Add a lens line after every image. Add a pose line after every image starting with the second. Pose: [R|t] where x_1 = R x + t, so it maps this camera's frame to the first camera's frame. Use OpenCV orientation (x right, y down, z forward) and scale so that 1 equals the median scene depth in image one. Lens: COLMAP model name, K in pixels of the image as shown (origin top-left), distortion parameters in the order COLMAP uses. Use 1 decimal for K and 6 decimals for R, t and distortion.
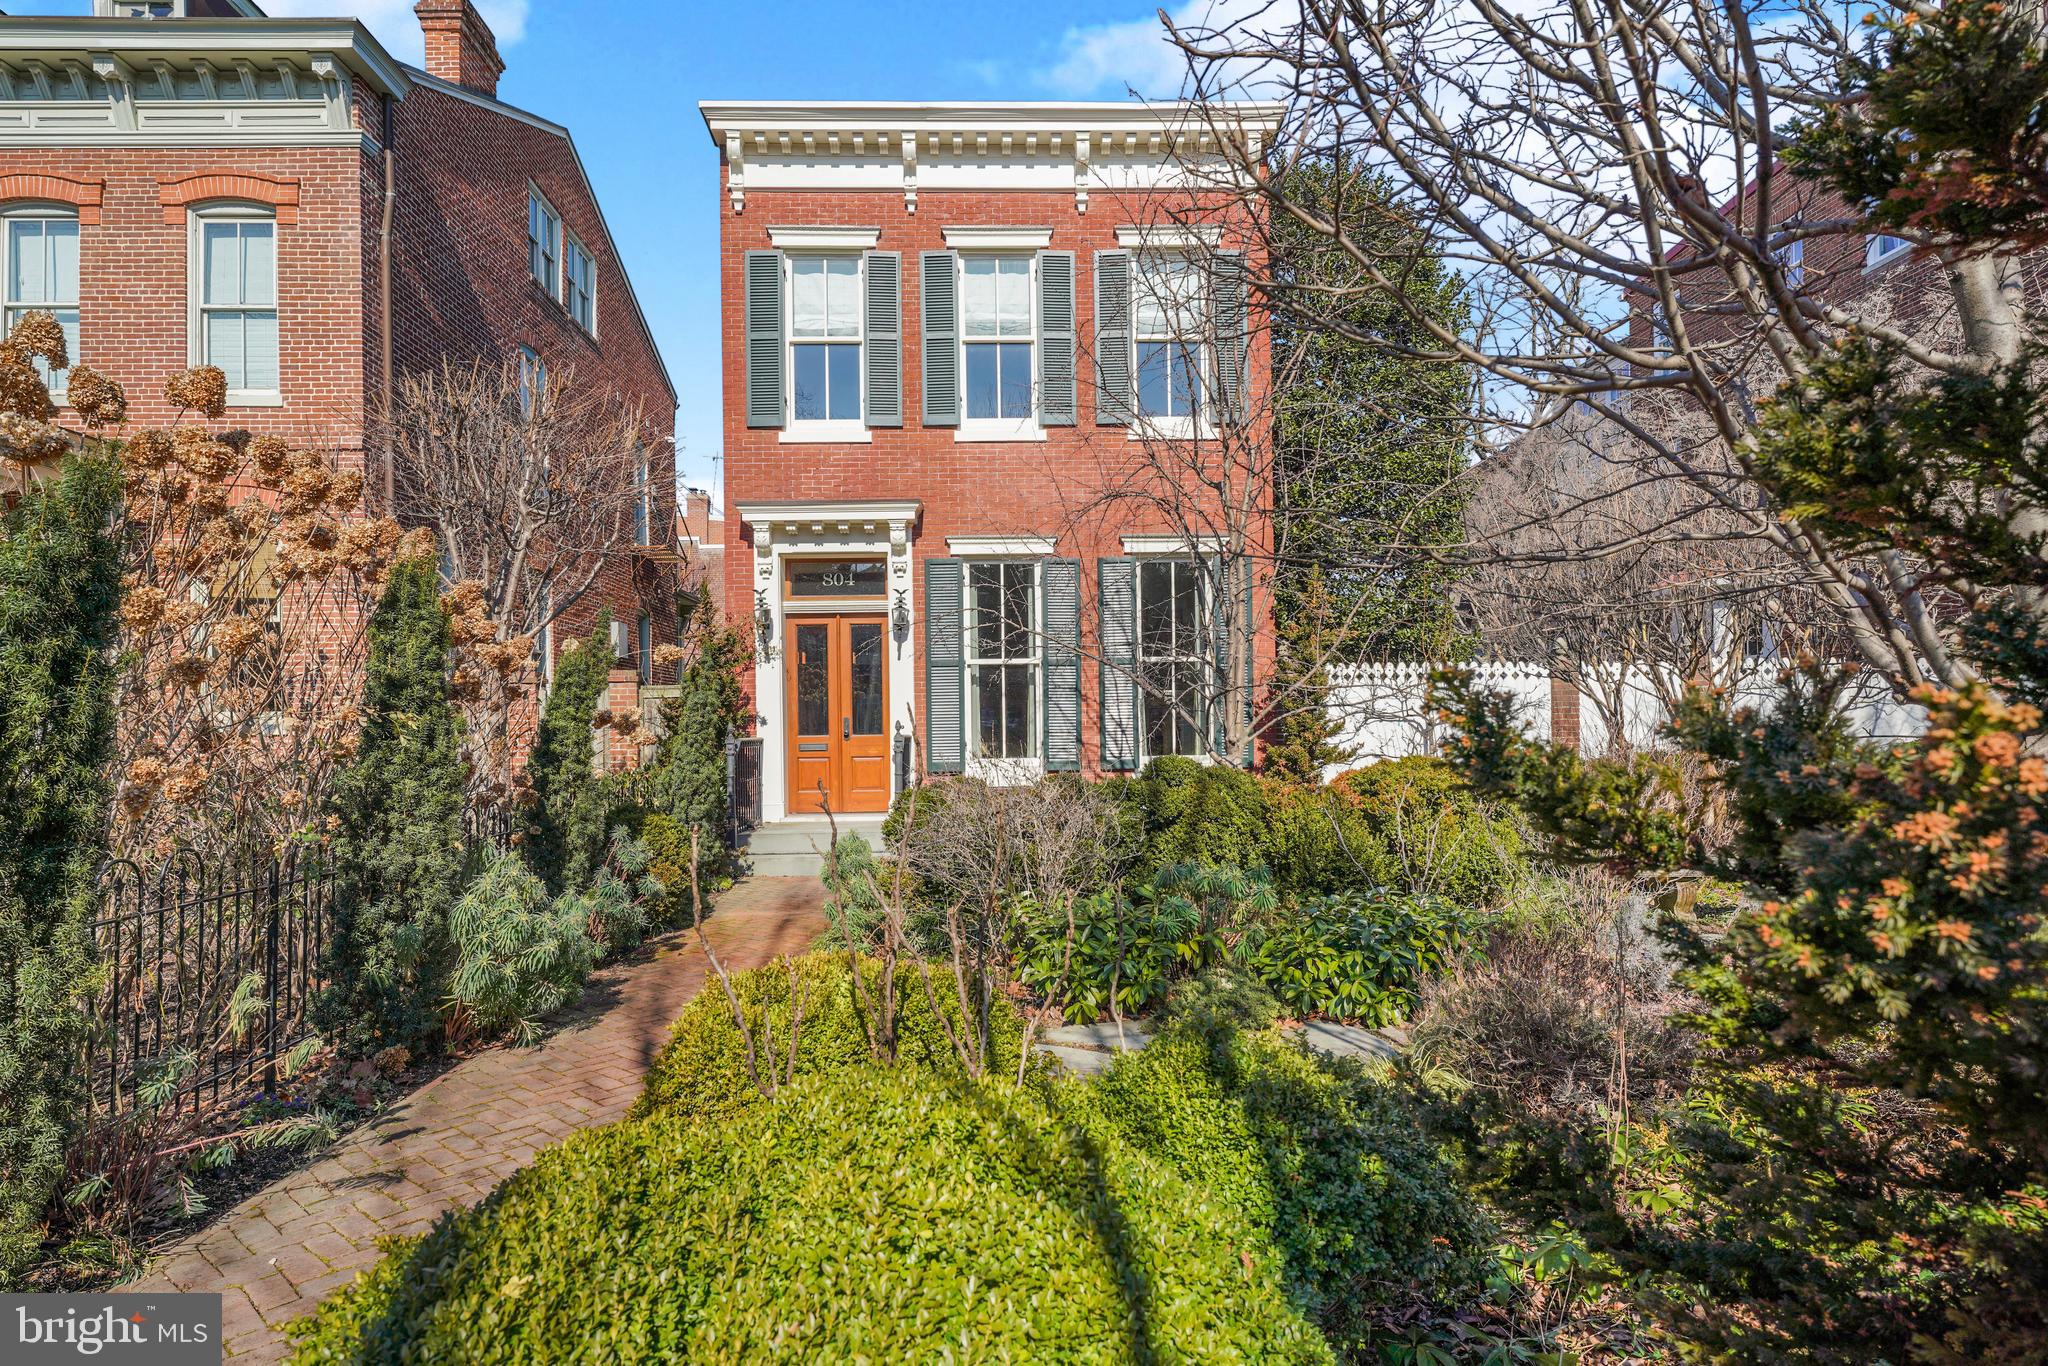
lens RADIAL K [[1110.3, 0, 1027.4], [0, 1110.3, 732.5], [0, 0, 1]] dist [0.003107, -0.000881]
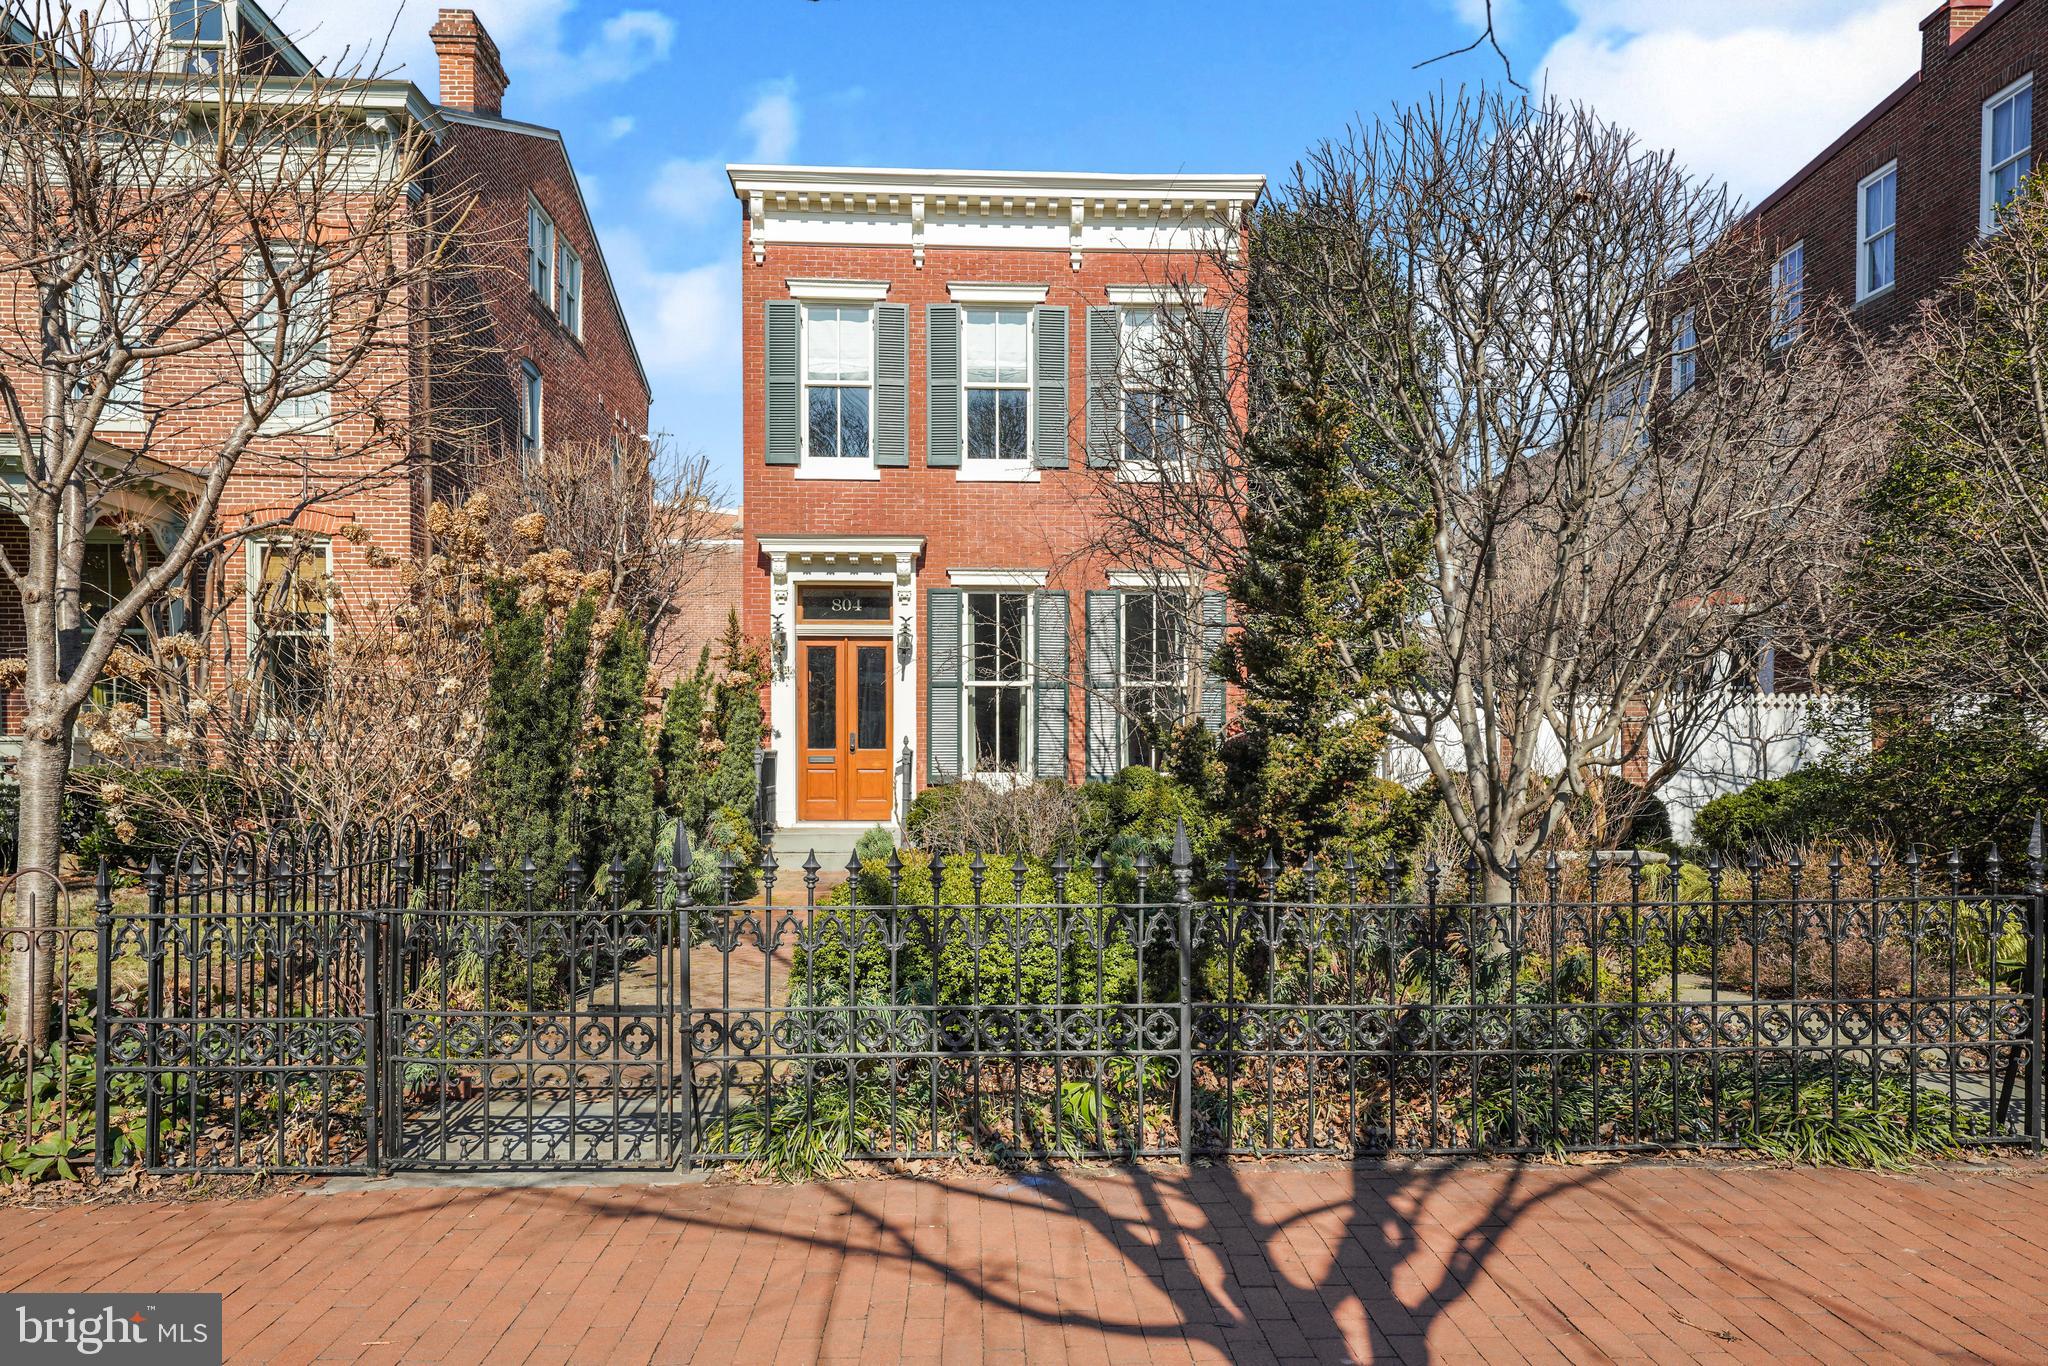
lens RADIAL K [[1354.3, 0, 1037.0], [0, 1354.3, 783.9], [0, 0, 1]] dist [0.021438, -0.007349]
pose [[0.999695, 0.015256, 0.019439, -0.007599], [-0.015639, 0.999684, 0.019692, 0.007872], [-0.019133, -0.019990, 0.999617, -0.337010]]
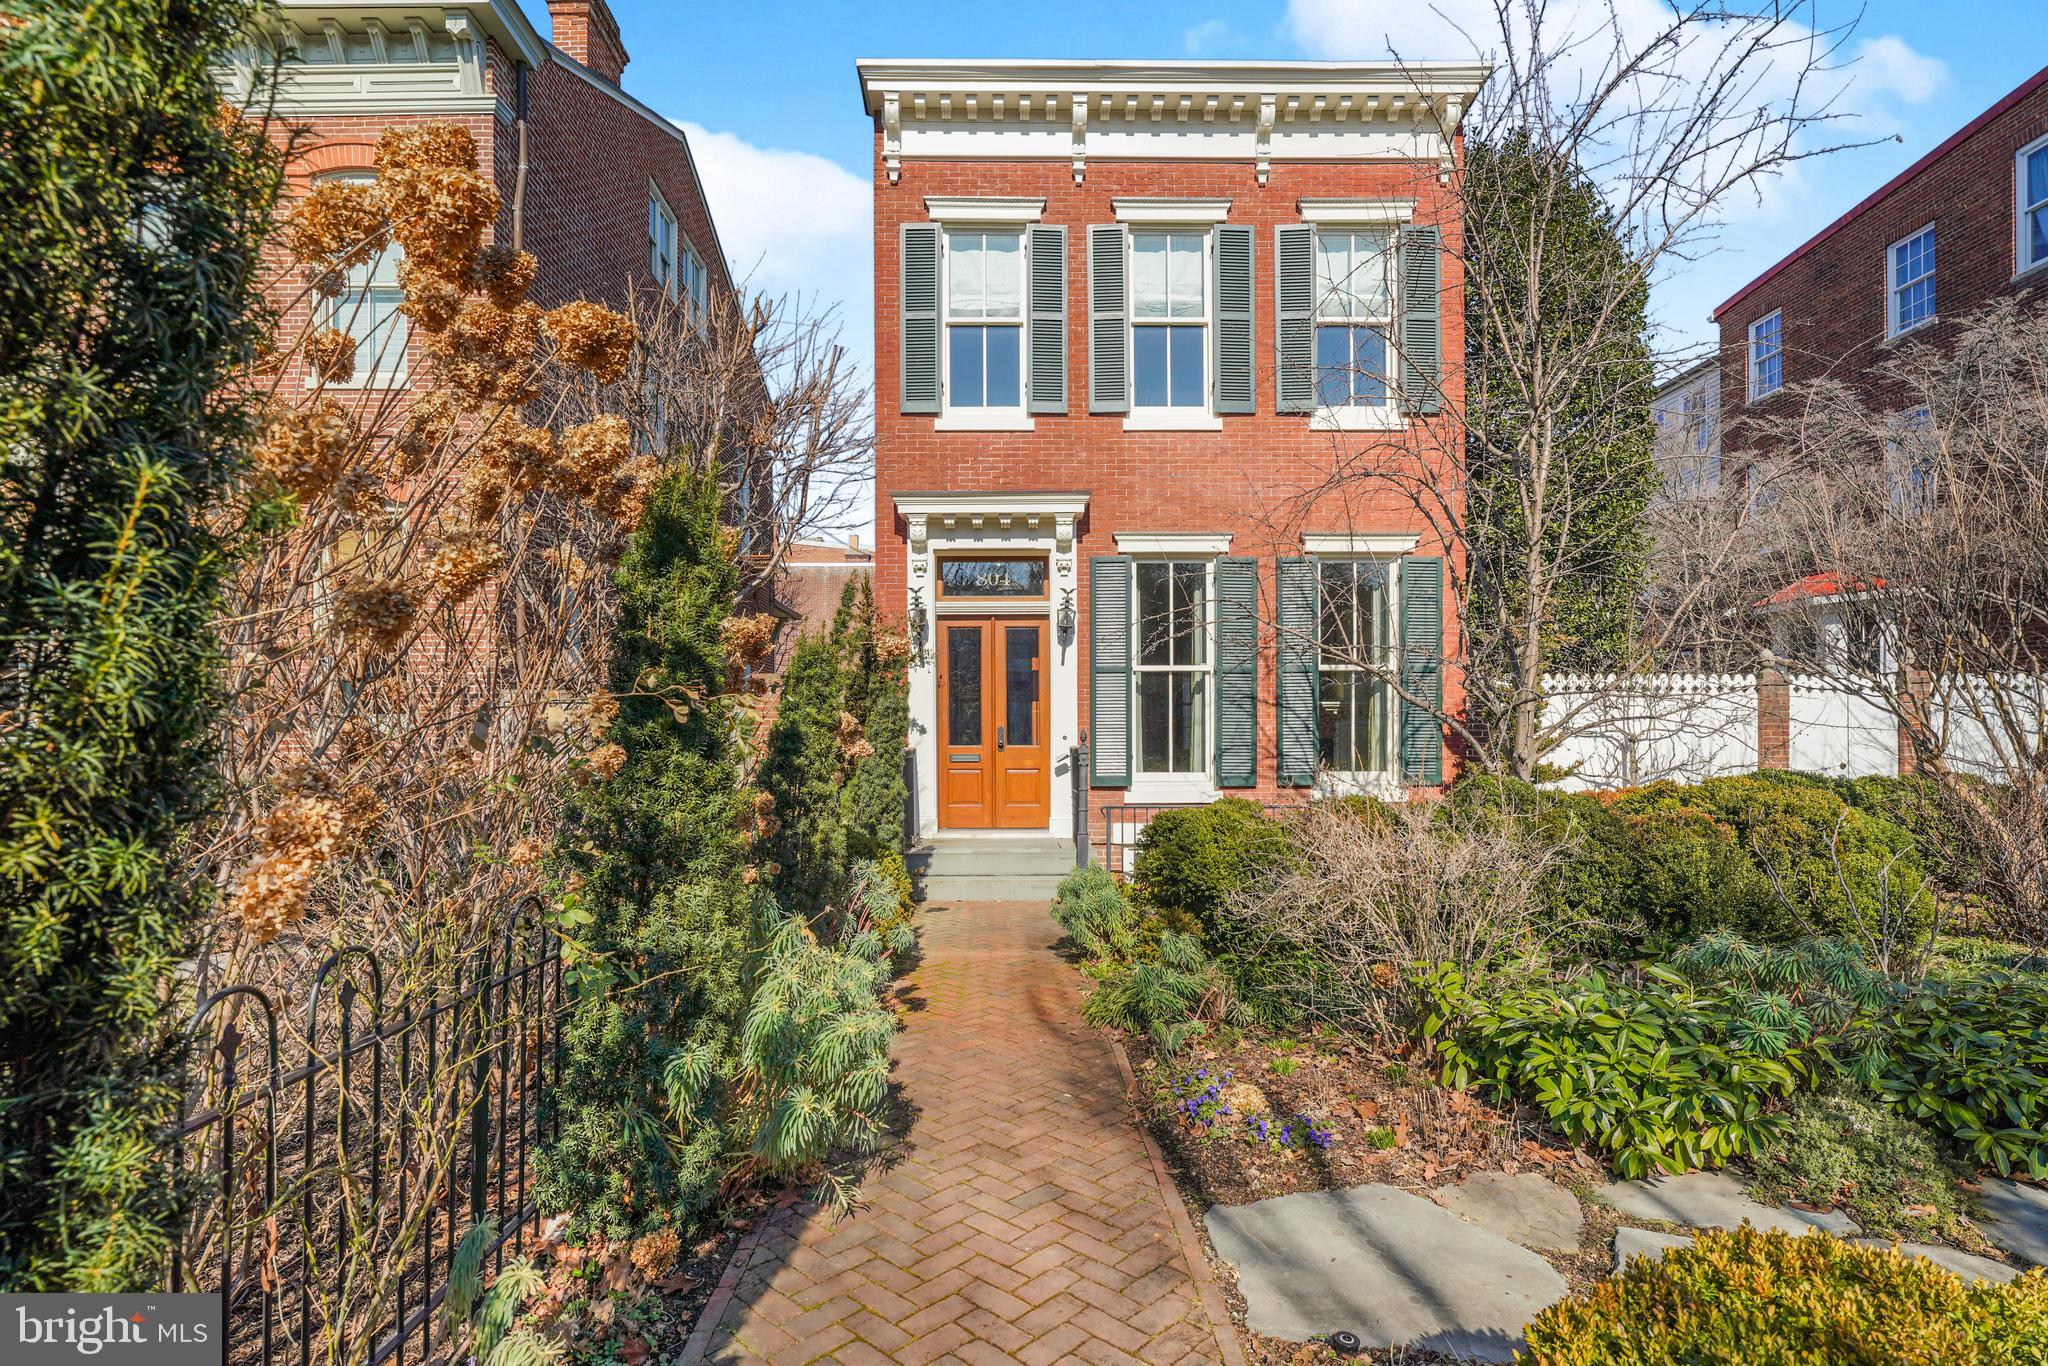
lens RADIAL K [[1002.1, 0, 1025.8], [0, 1002.1, 750.9], [0, 0, 1]] dist [-0.007219, -0.001781]
pose [[0.999815, 0.009760, -0.016571, -0.130501], [-0.009650, 0.999931, 0.006730, 0.000660], [0.016635, -0.006569, 0.999840, 0.161864]]
